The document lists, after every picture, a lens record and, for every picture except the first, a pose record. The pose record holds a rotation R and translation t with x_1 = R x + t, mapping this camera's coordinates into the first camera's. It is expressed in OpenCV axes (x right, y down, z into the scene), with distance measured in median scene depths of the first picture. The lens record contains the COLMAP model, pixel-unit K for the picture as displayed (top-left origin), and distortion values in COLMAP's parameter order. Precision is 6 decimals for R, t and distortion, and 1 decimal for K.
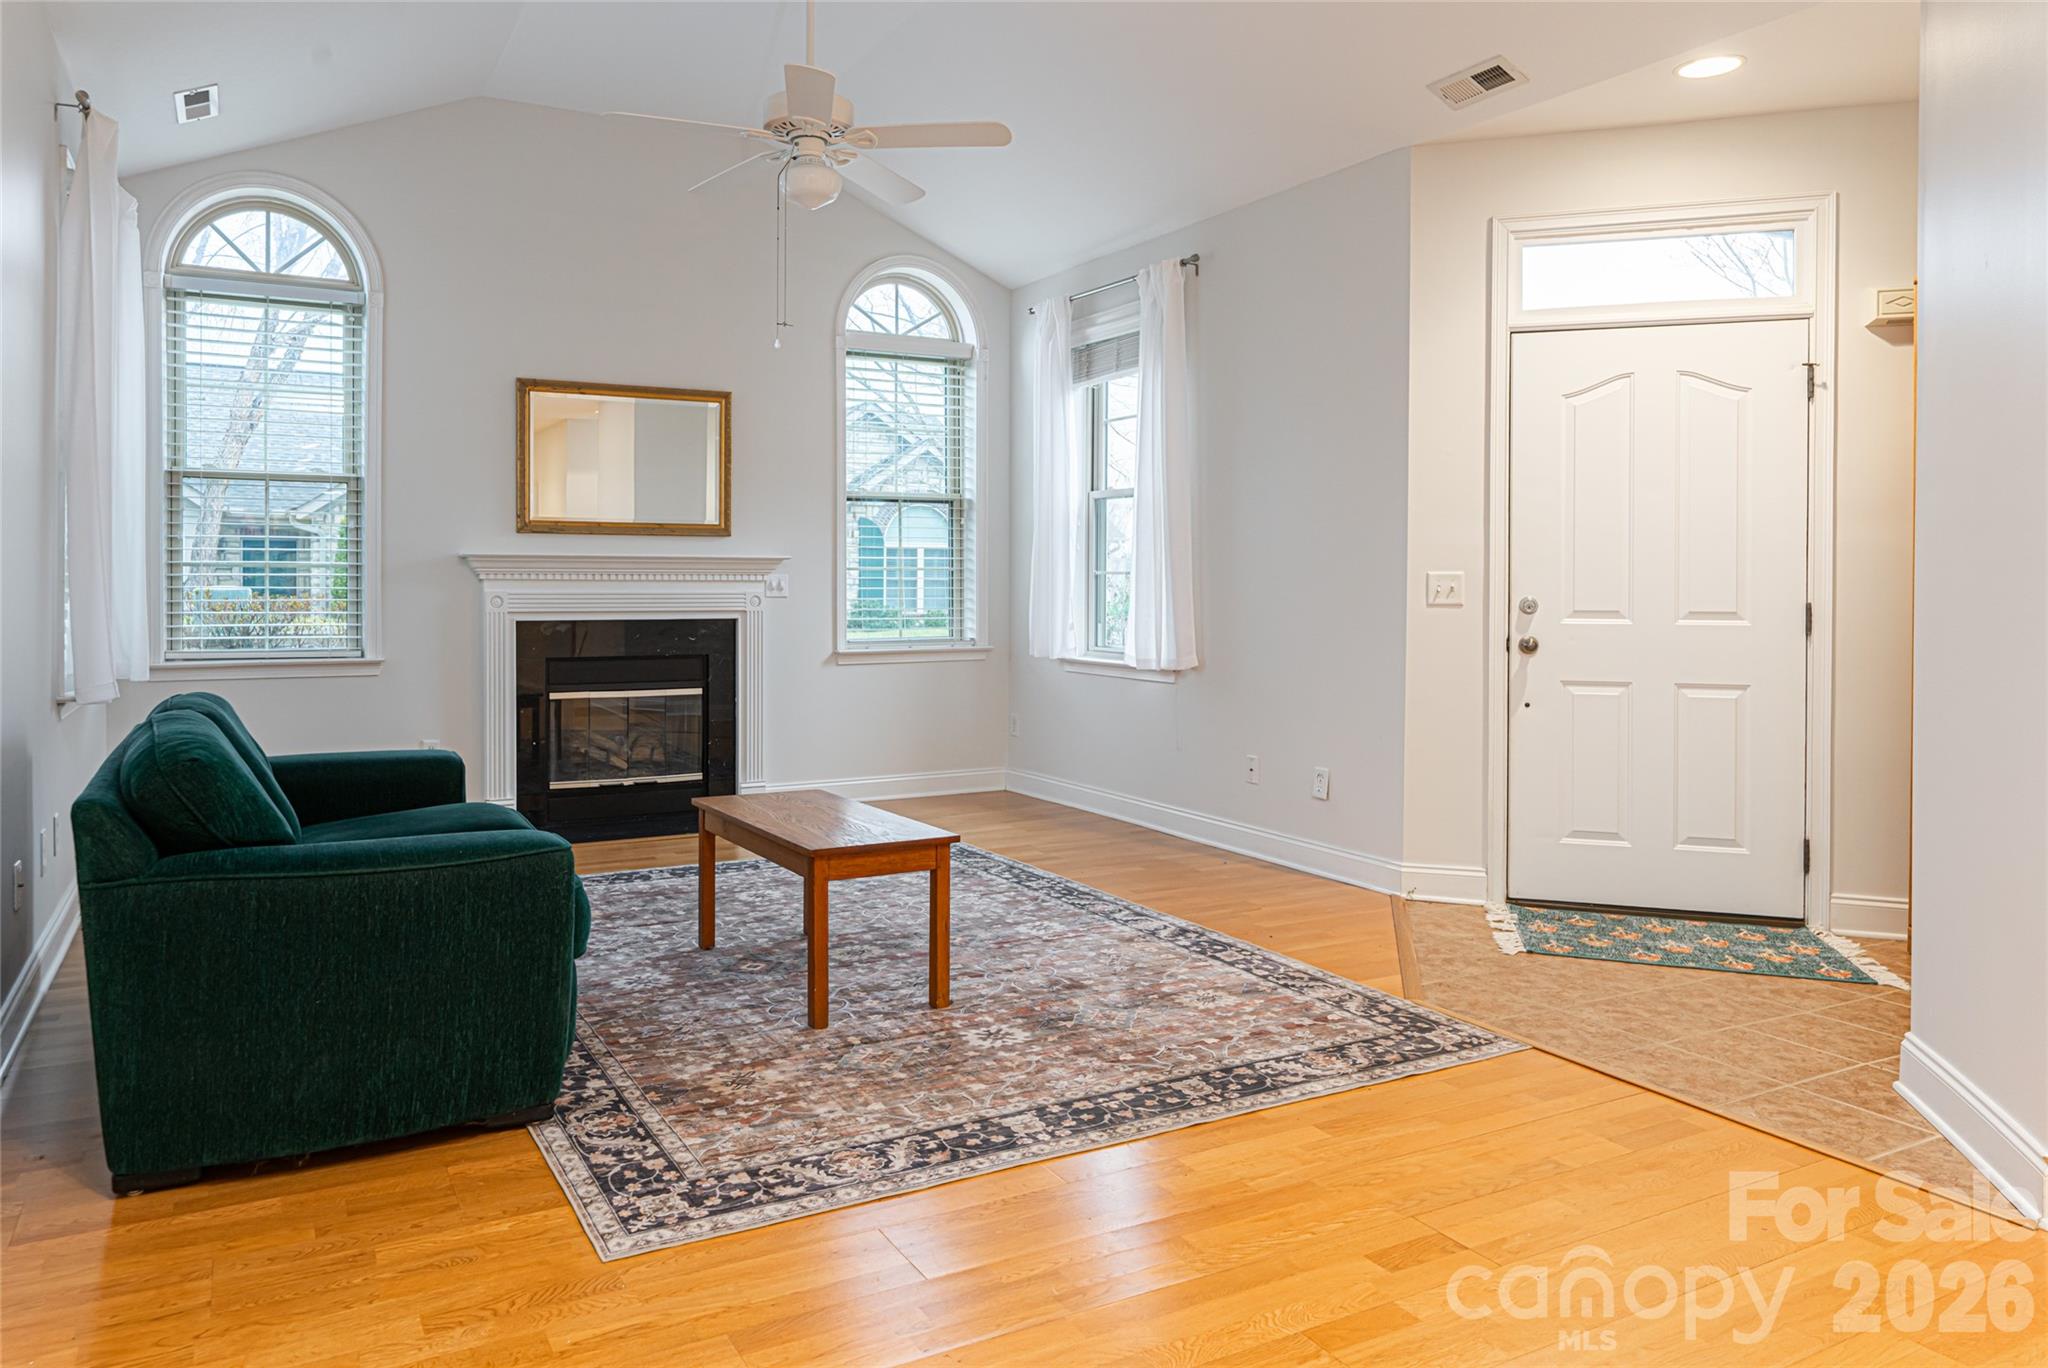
lens RADIAL K [[1377.8, 0, 980.3], [0, 1377.8, 586.0], [0, 0, 1]] dist [-0.000048, 0.001529]
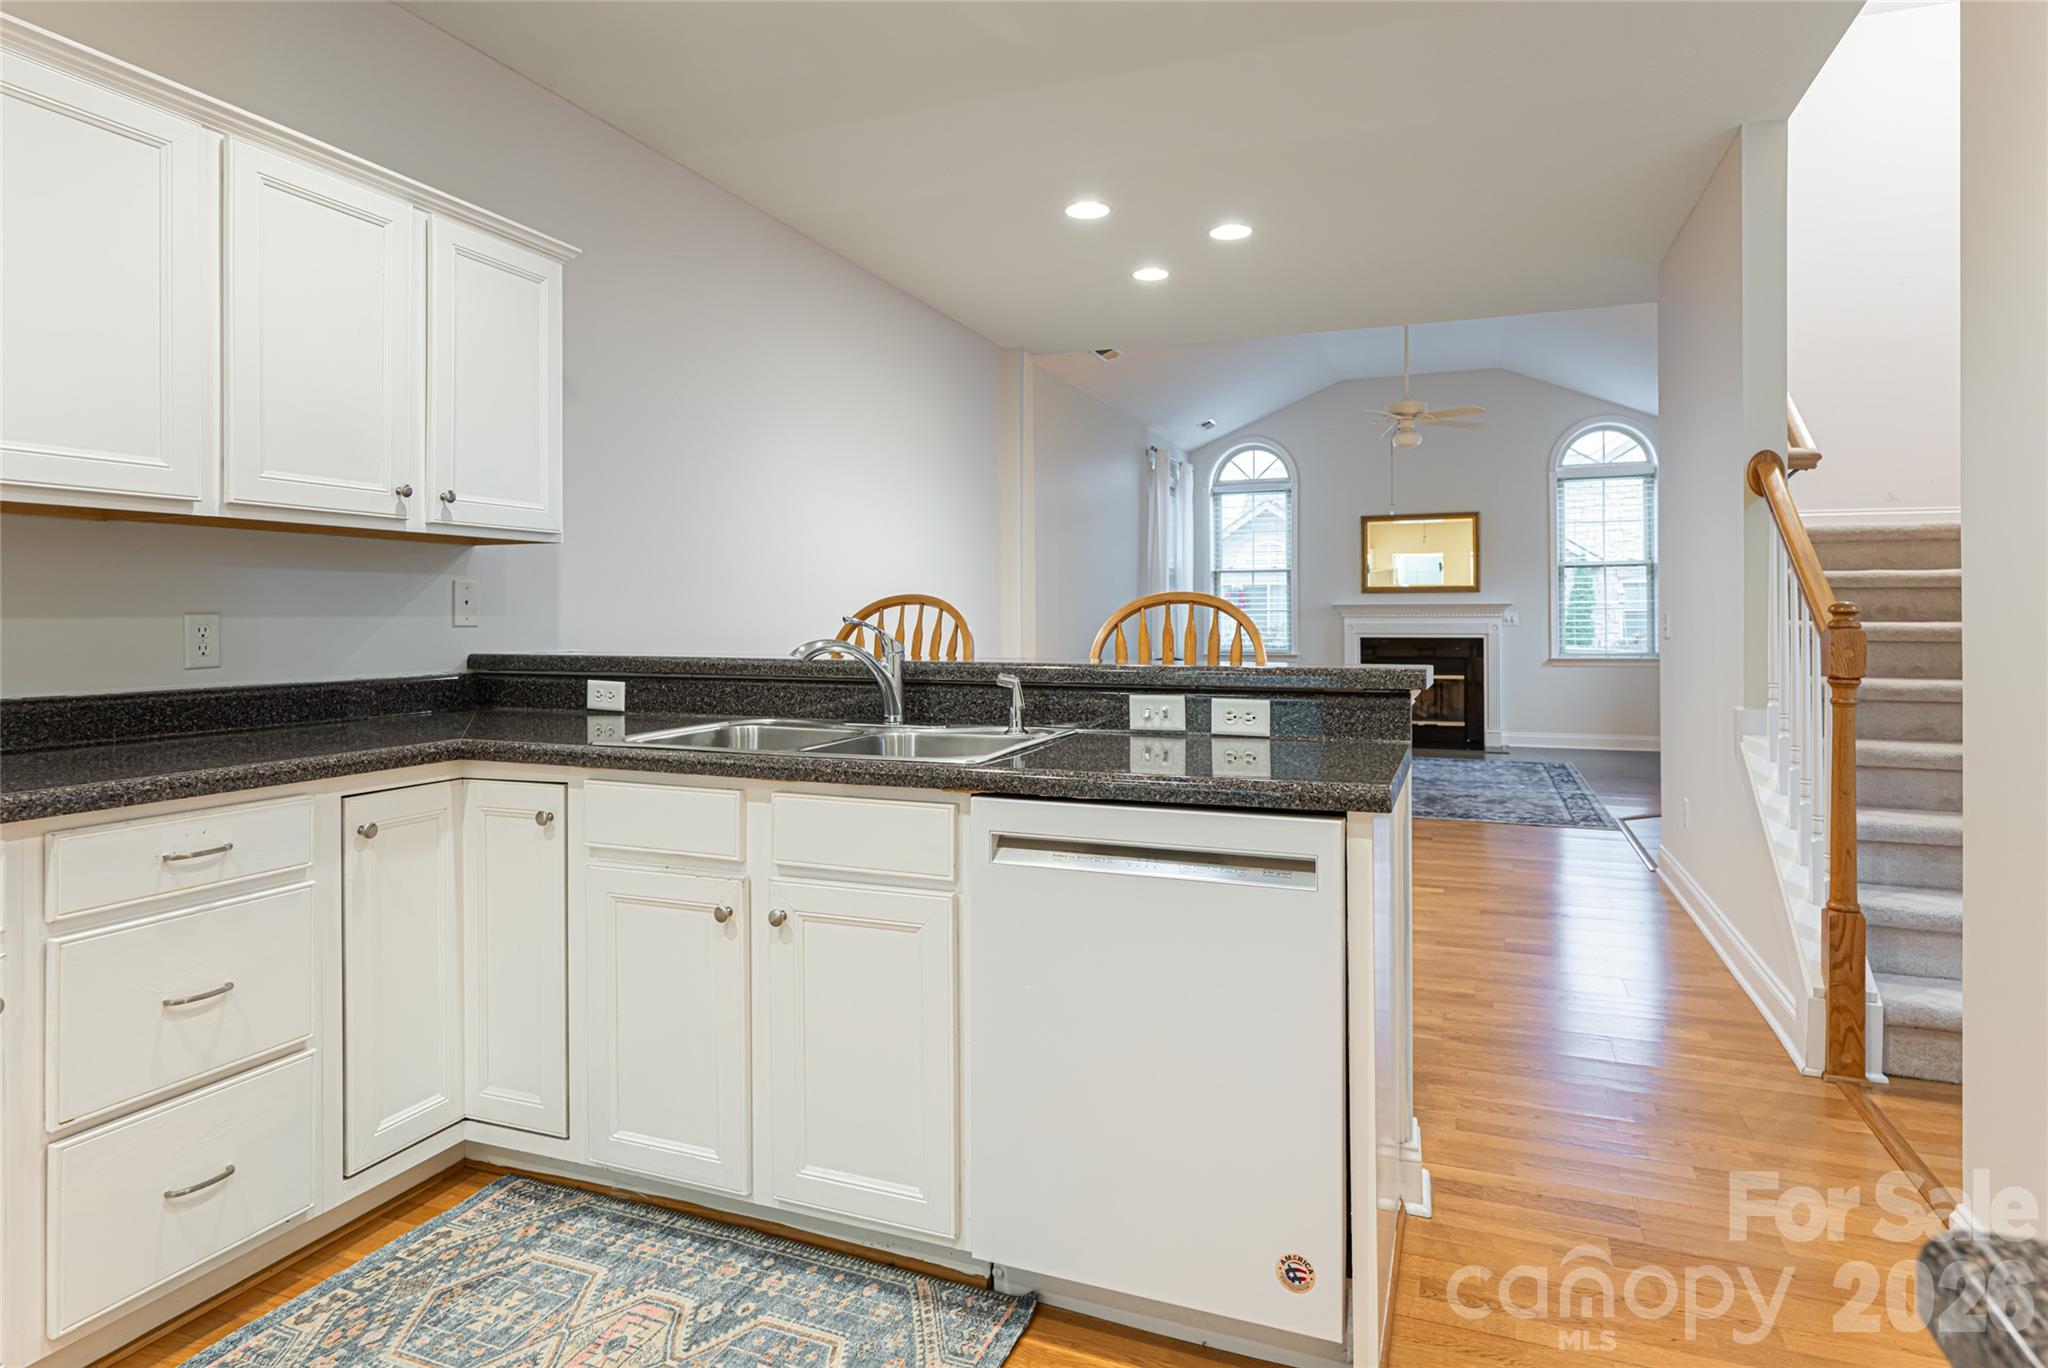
lens RADIAL K [[1135.4, 0, 1032.3], [0, 1135.4, 606.4], [0, 0, 1]] dist [-0.001775, 0.002129]
pose [[0.653446, -0.007566, -0.756935, 0.560206], [0.002872, 0.999968, -0.007516, -0.008035], [0.756968, 0.002738, 0.653446, -0.411709]]
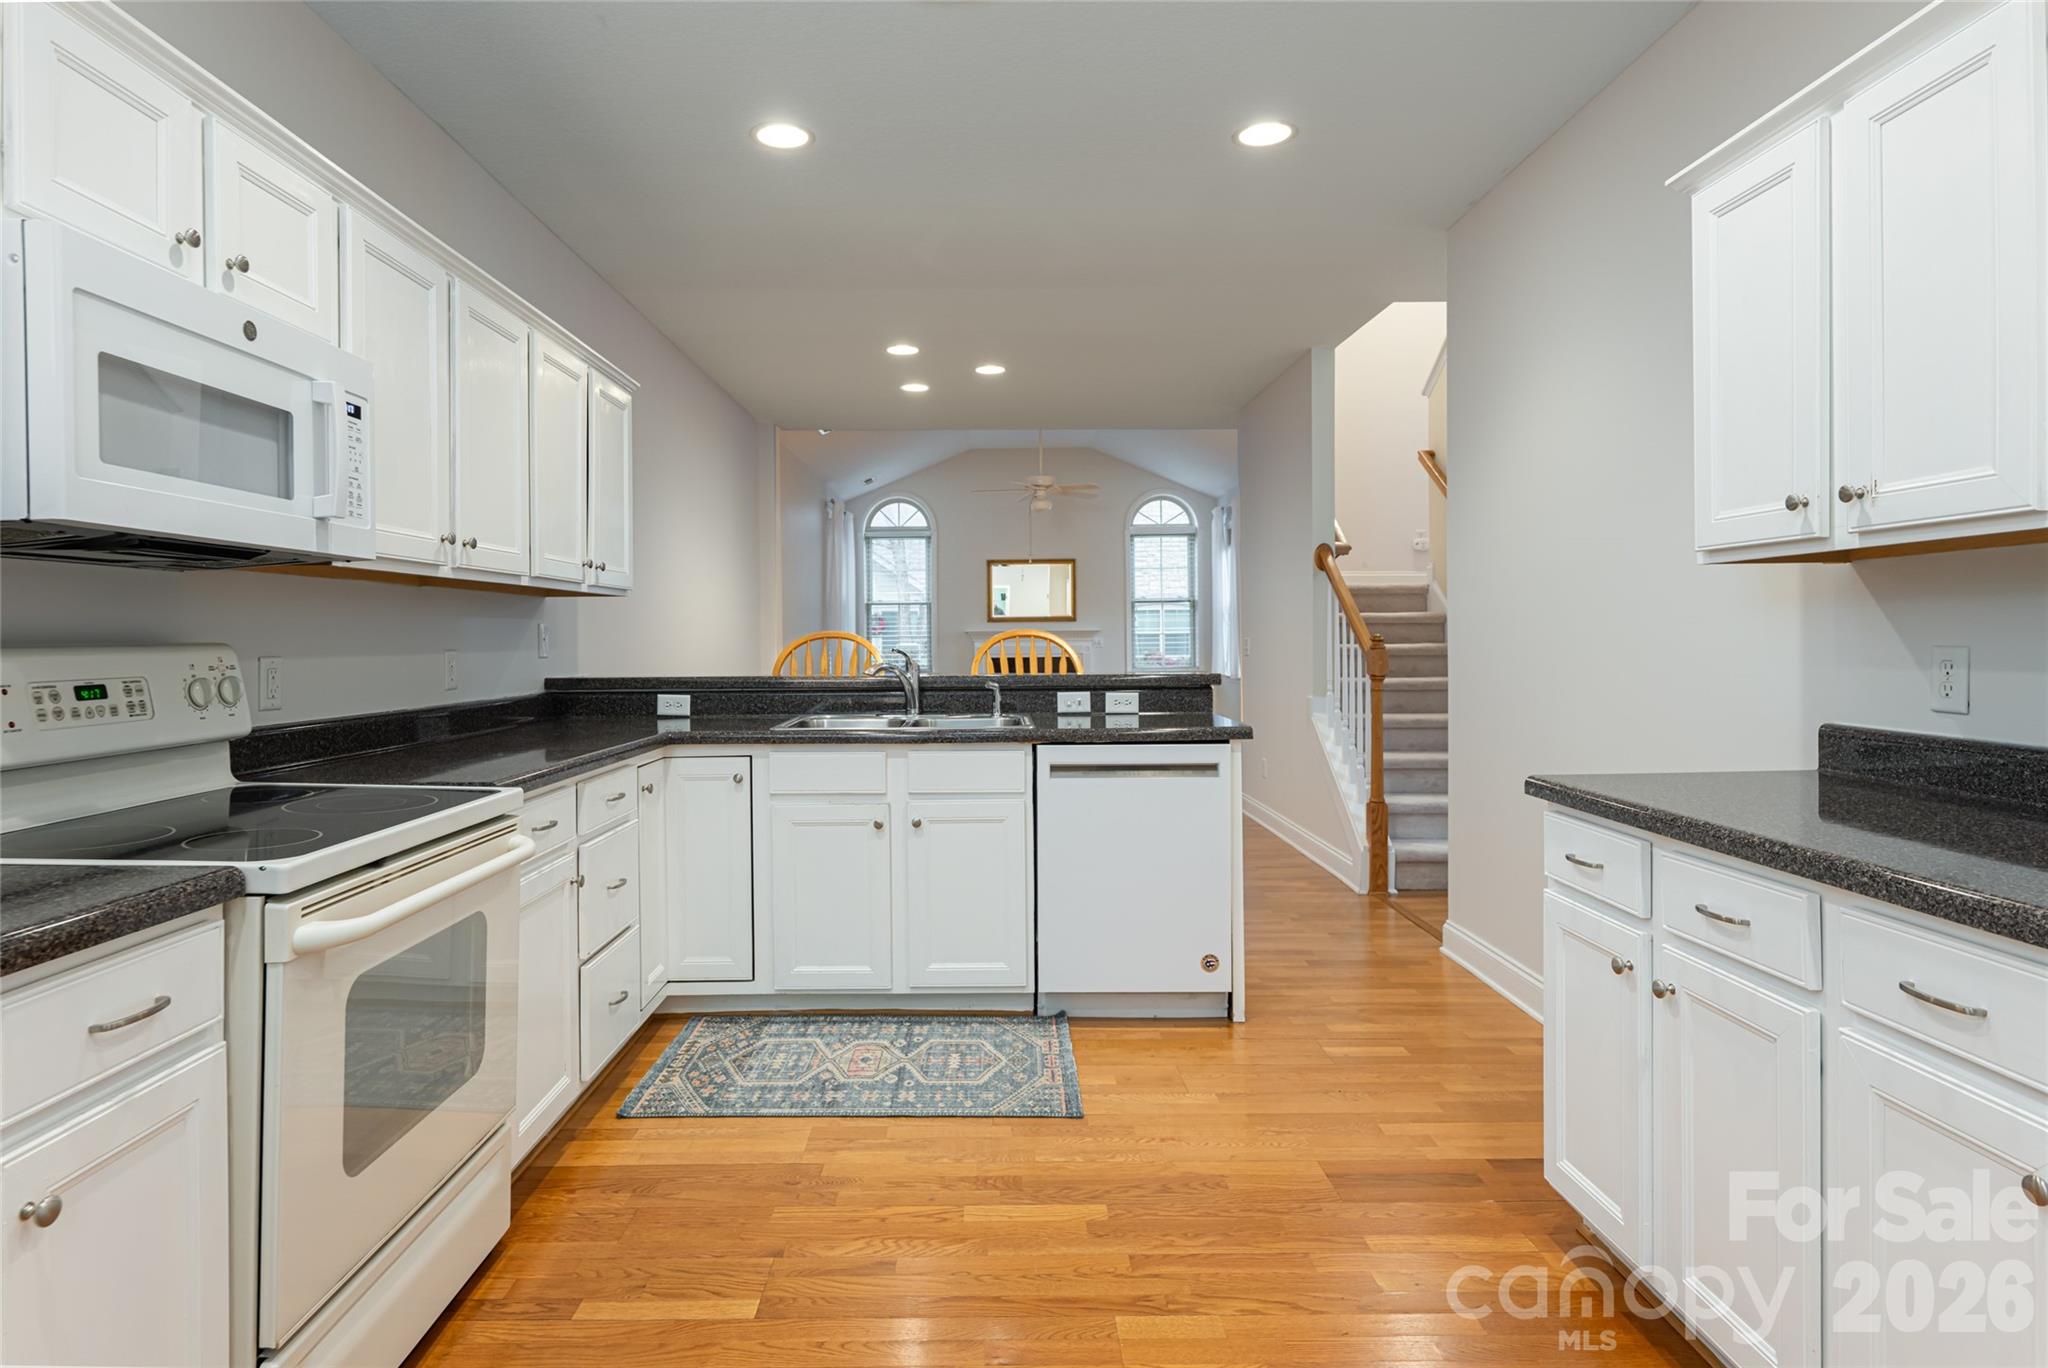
lens RADIAL K [[1082.1, 0, 1001.5], [0, 1082.1, 635.2], [0, 0, 1]] dist [0.004886, 0.000238]
pose [[0.884429, -0.008355, -0.466600, 0.556124], [0.009082, 0.999959, -0.000690, -0.013061], [0.466586, -0.003627, 0.884468, -0.665844]]
